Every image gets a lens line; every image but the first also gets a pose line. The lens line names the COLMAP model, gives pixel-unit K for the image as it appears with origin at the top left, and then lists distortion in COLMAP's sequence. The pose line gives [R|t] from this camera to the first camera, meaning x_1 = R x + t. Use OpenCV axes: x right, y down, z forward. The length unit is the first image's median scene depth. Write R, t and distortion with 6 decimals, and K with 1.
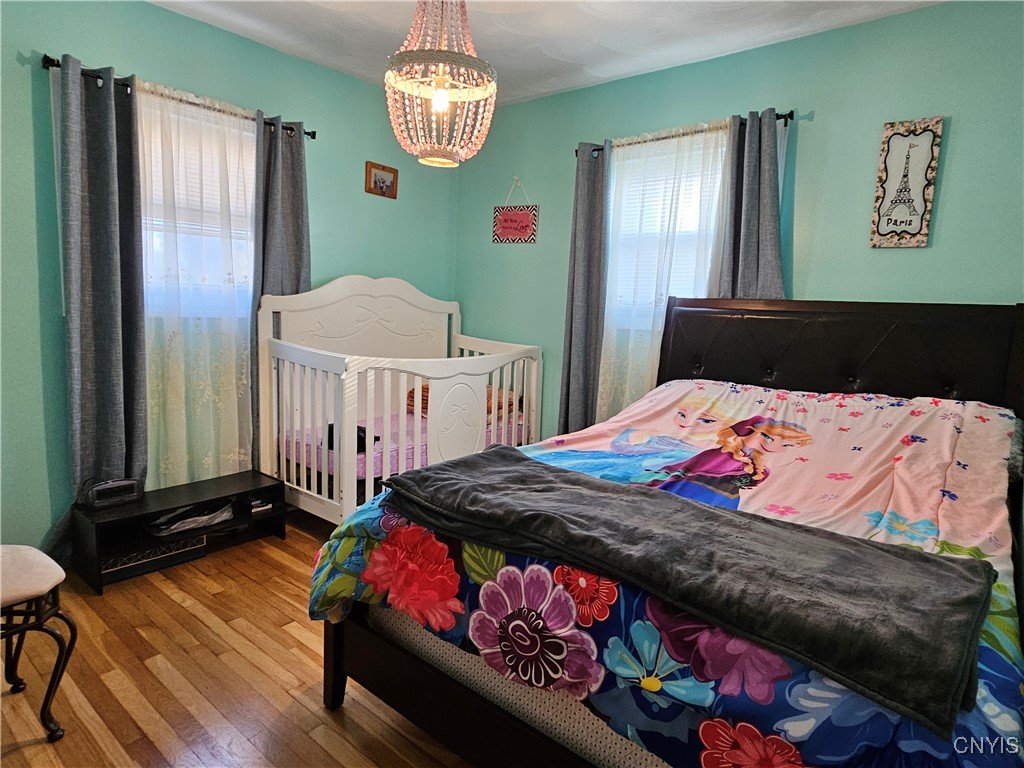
lens RADIAL K [[603.1, 0, 514.0], [0, 603.1, 380.1], [0, 0, 1]] dist [0.012762, -0.004299]
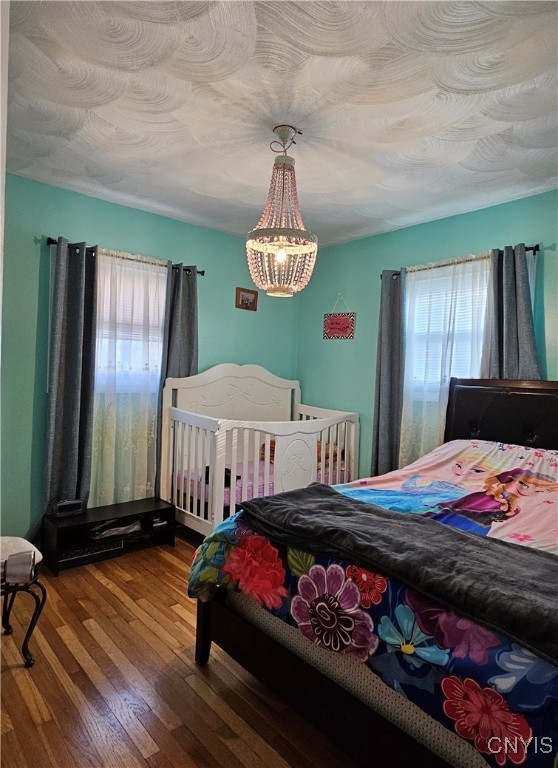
lens RADIAL K [[472.3, 0, 277.6], [0, 472.3, 384.0], [0, 0, 1]] dist [0.017712, -0.001494]
pose [[0.987535, -0.001629, -0.157391, 0.049527], [-0.015471, 0.994100, -0.107360, -0.004767], [0.156637, 0.108457, 0.981683, -0.129885]]
